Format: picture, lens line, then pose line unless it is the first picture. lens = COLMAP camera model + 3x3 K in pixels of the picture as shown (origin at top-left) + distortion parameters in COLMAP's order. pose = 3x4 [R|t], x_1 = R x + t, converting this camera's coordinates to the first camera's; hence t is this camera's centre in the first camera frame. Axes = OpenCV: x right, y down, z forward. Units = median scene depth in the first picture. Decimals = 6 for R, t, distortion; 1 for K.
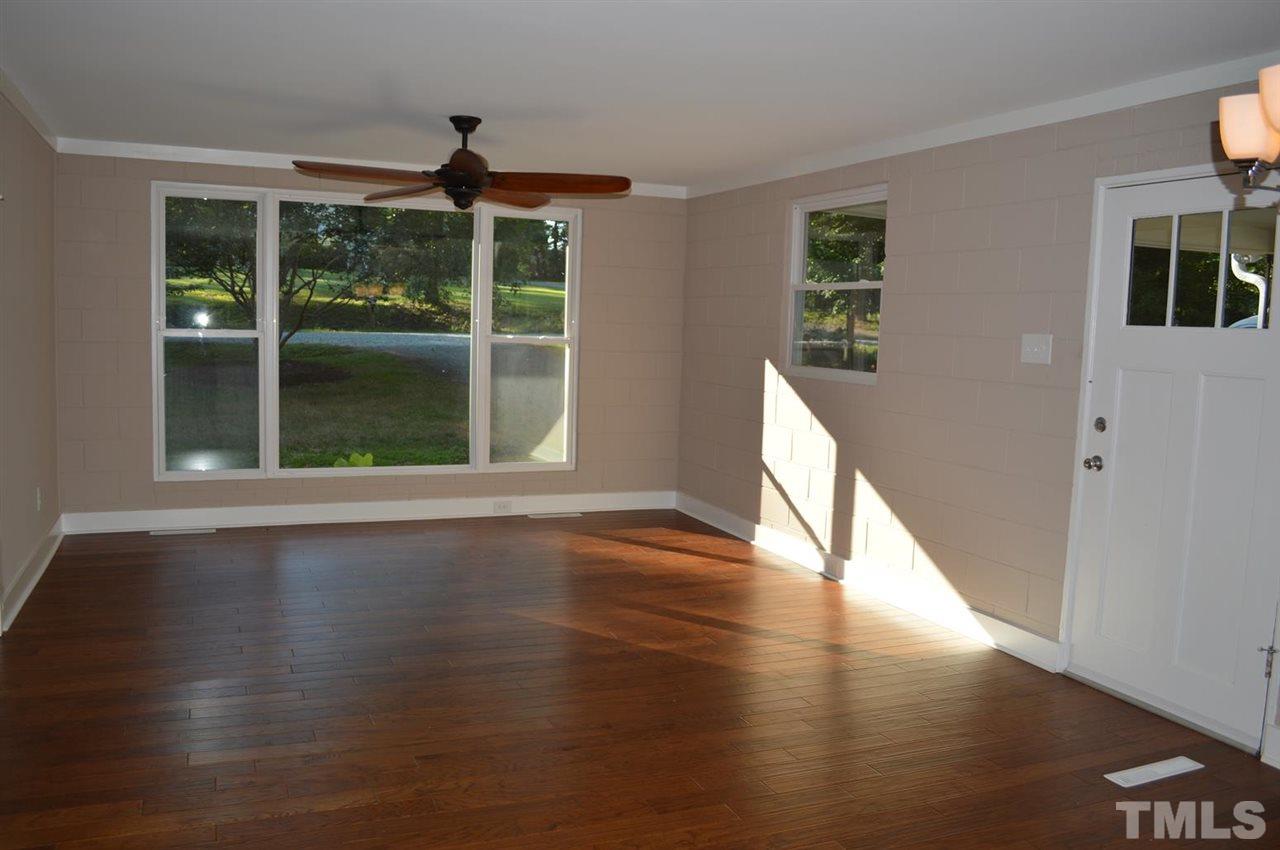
lens RADIAL K [[1032.9, 0, 640.0], [0, 1032.9, 425.0], [0, 0, 1]] dist [-0.084665, 0.008162]
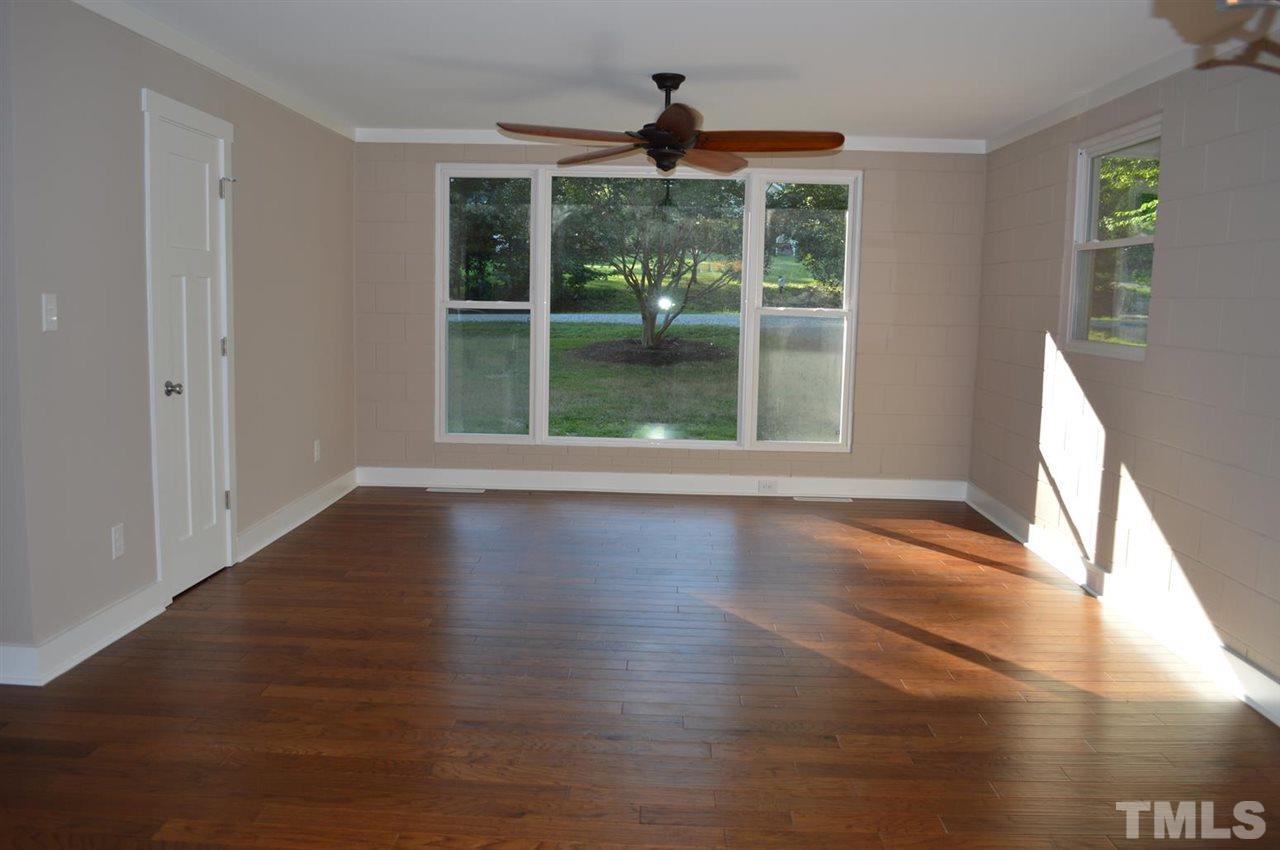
lens RADIAL K [[1032.9, 0, 640.0], [0, 1032.9, 425.0], [0, 0, 1]] dist [-0.084665, 0.008162]
pose [[0.908668, 0.039214, -0.415674, 0.174200], [-0.033794, 0.999221, 0.020391, 0.007589], [0.416150, -0.004481, 0.909285, 0.091053]]
